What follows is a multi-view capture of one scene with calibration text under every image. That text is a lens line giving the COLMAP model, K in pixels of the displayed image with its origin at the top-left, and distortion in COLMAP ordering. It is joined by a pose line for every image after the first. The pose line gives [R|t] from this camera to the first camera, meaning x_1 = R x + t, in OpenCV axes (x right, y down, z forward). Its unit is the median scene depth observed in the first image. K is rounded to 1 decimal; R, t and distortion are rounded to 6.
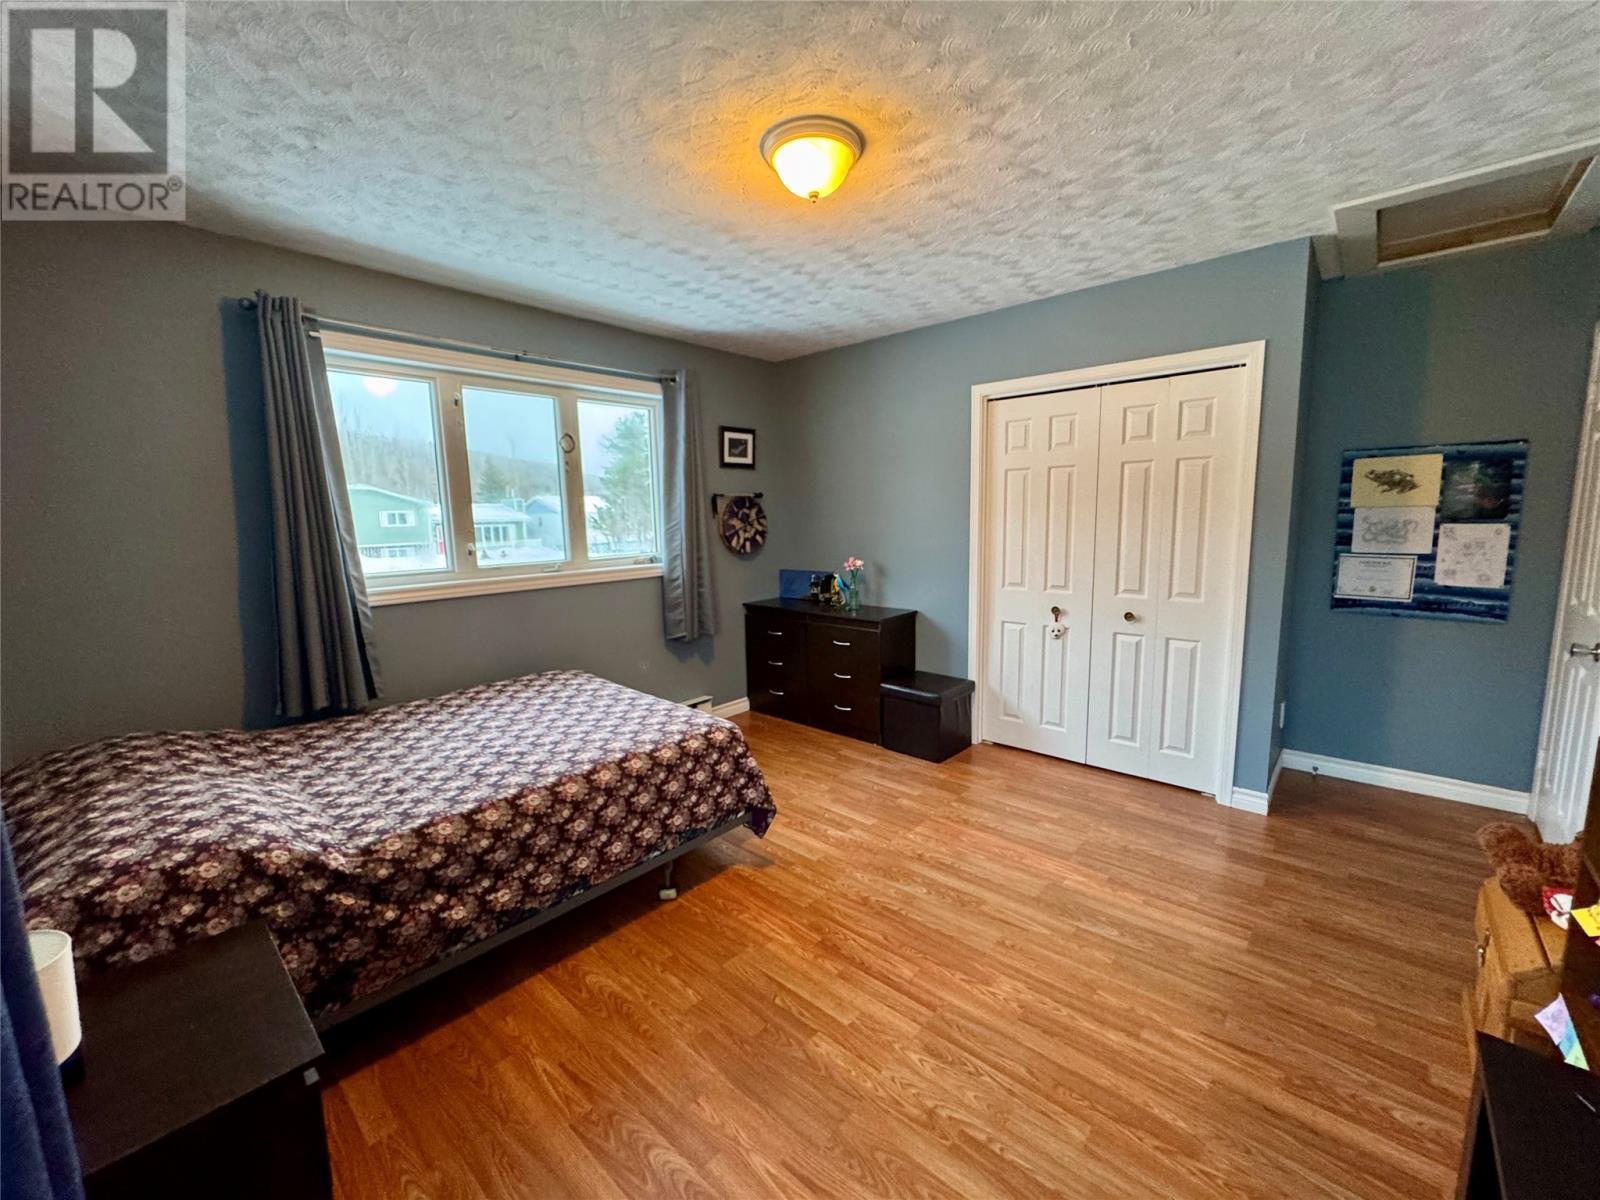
lens RADIAL K [[633.4, 0, 804.5], [0, 633.4, 597.5], [0, 0, 1]] dist [-0.004334, 0.000284]
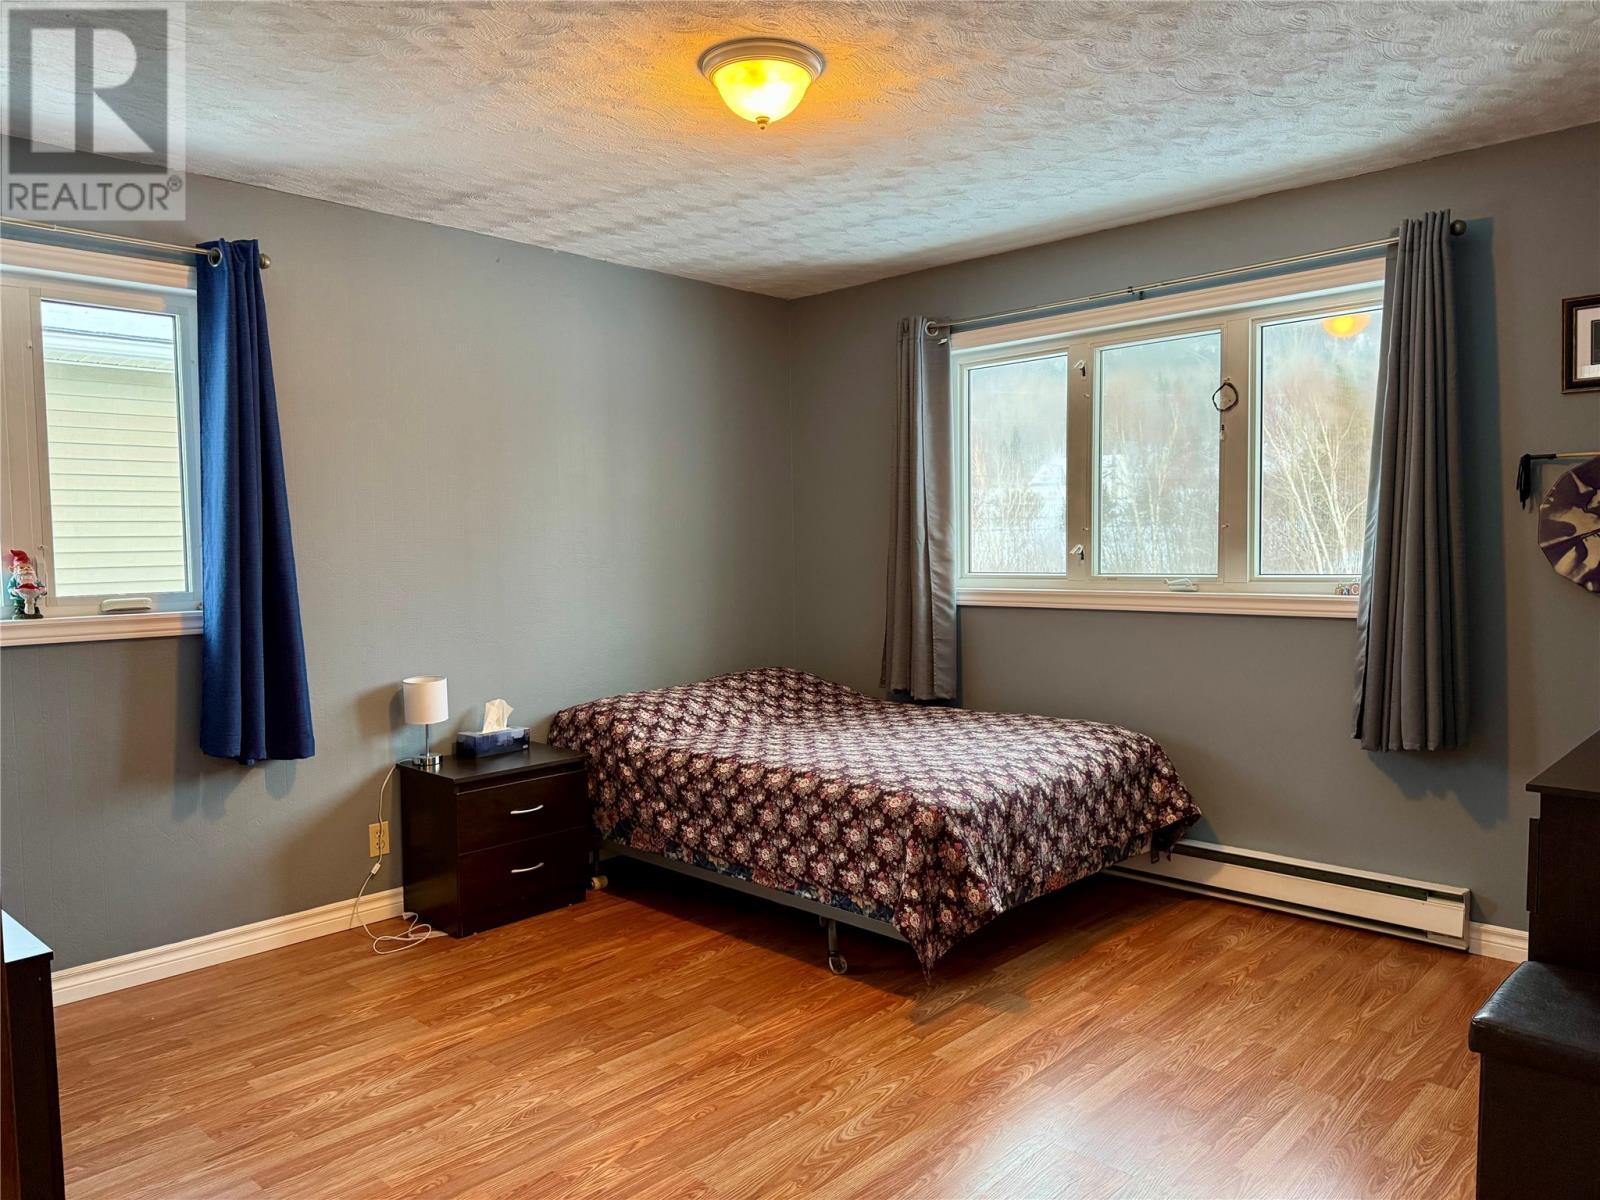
lens RADIAL K [[1123.8, 0, 800.8], [0, 1123.8, 601.7], [0, 0, 1]] dist [0.009752, -0.006166]
pose [[-0.032520, 0.063677, -0.997441, 1.157713], [-0.126410, 0.989692, 0.067304, -0.084779], [0.991445, 0.128275, -0.024136, 0.894028]]
